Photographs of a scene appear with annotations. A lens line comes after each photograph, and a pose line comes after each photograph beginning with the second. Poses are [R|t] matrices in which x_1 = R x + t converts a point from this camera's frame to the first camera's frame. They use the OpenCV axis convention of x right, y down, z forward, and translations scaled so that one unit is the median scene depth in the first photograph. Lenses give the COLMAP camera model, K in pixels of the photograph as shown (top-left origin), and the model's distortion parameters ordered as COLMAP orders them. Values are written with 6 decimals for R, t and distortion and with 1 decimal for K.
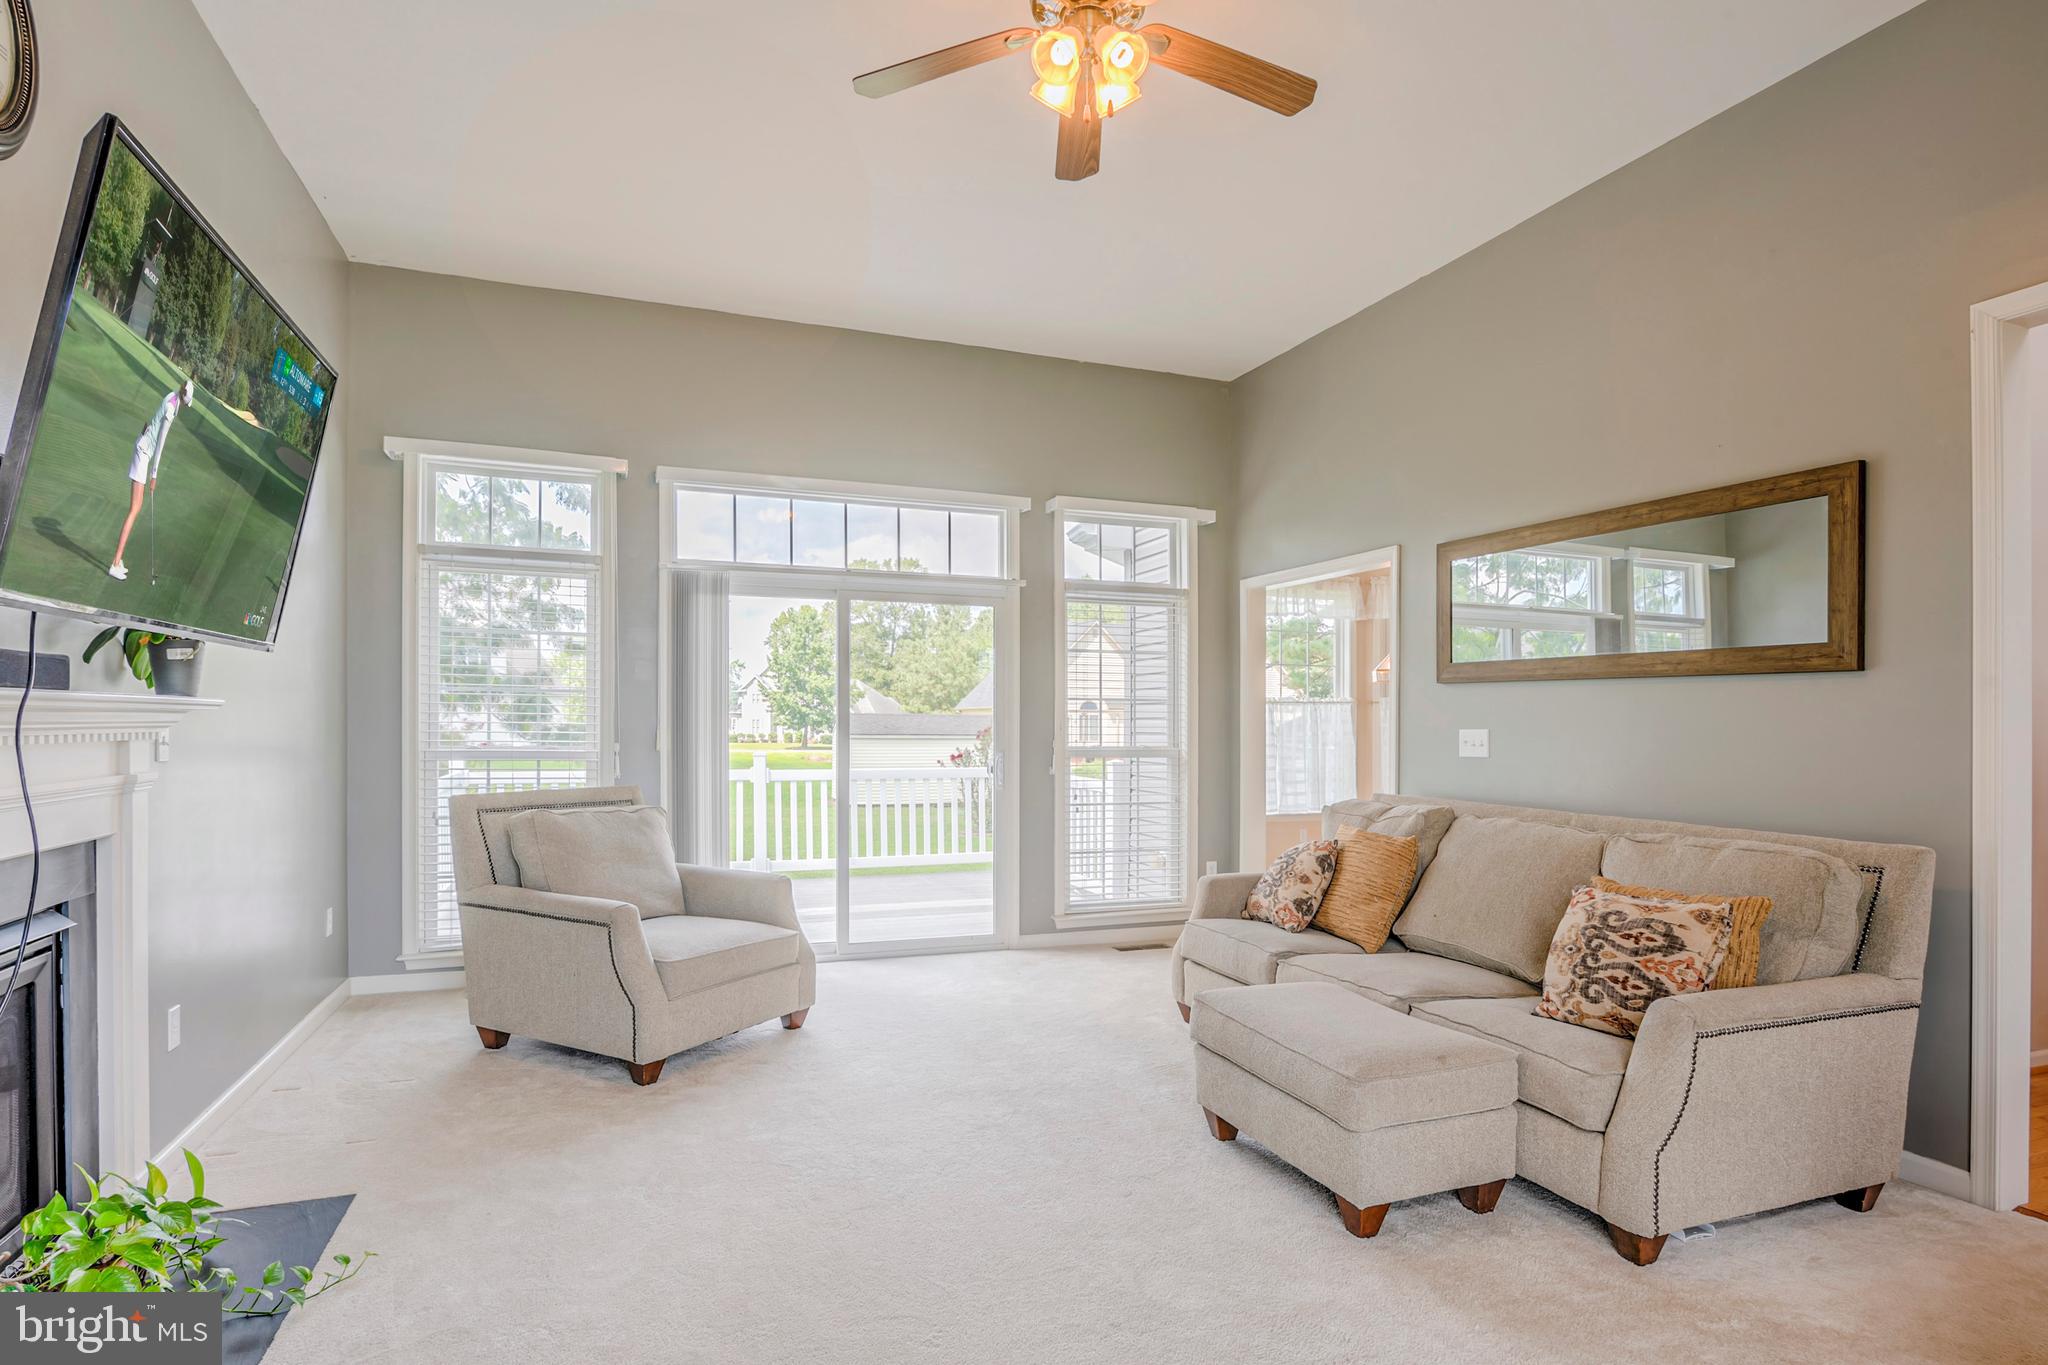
lens RADIAL K [[1072.0, 0, 1040.1], [0, 1072.0, 716.0], [0, 0, 1]] dist [-0.000685, 0.000398]
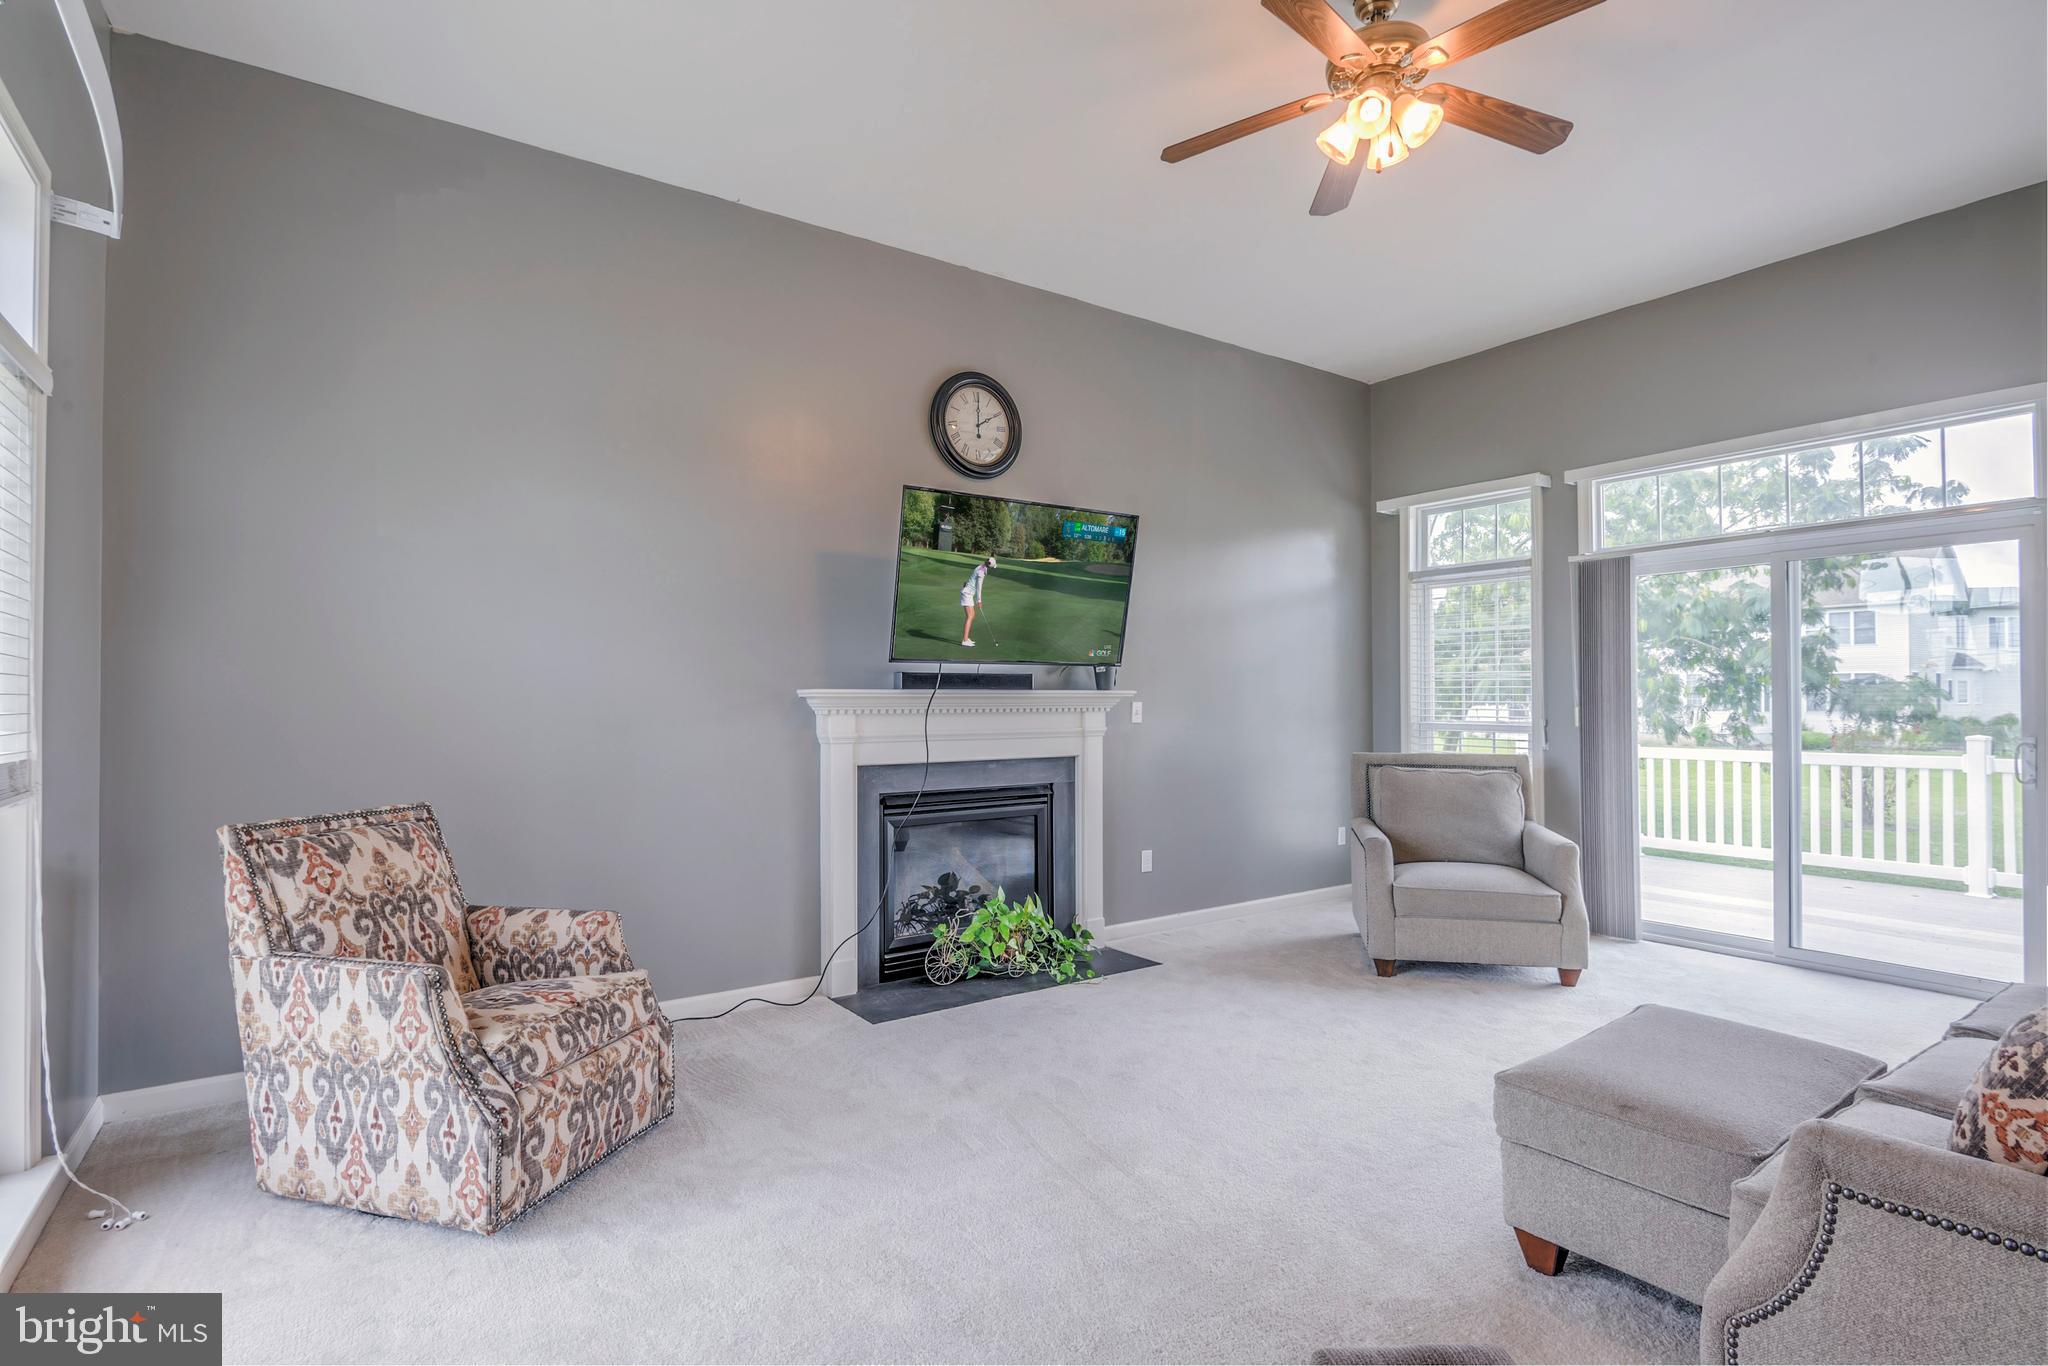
lens RADIAL K [[1005.6, 0, 1028.8], [0, 1005.6, 699.4], [0, 0, 1]] dist [-0.018296, 0.000590]
pose [[0.253398, -0.009087, -0.967319, 0.766138], [0.009891, 0.999928, -0.006802, 0.008414], [0.967312, -0.007844, 0.253469, 0.289449]]
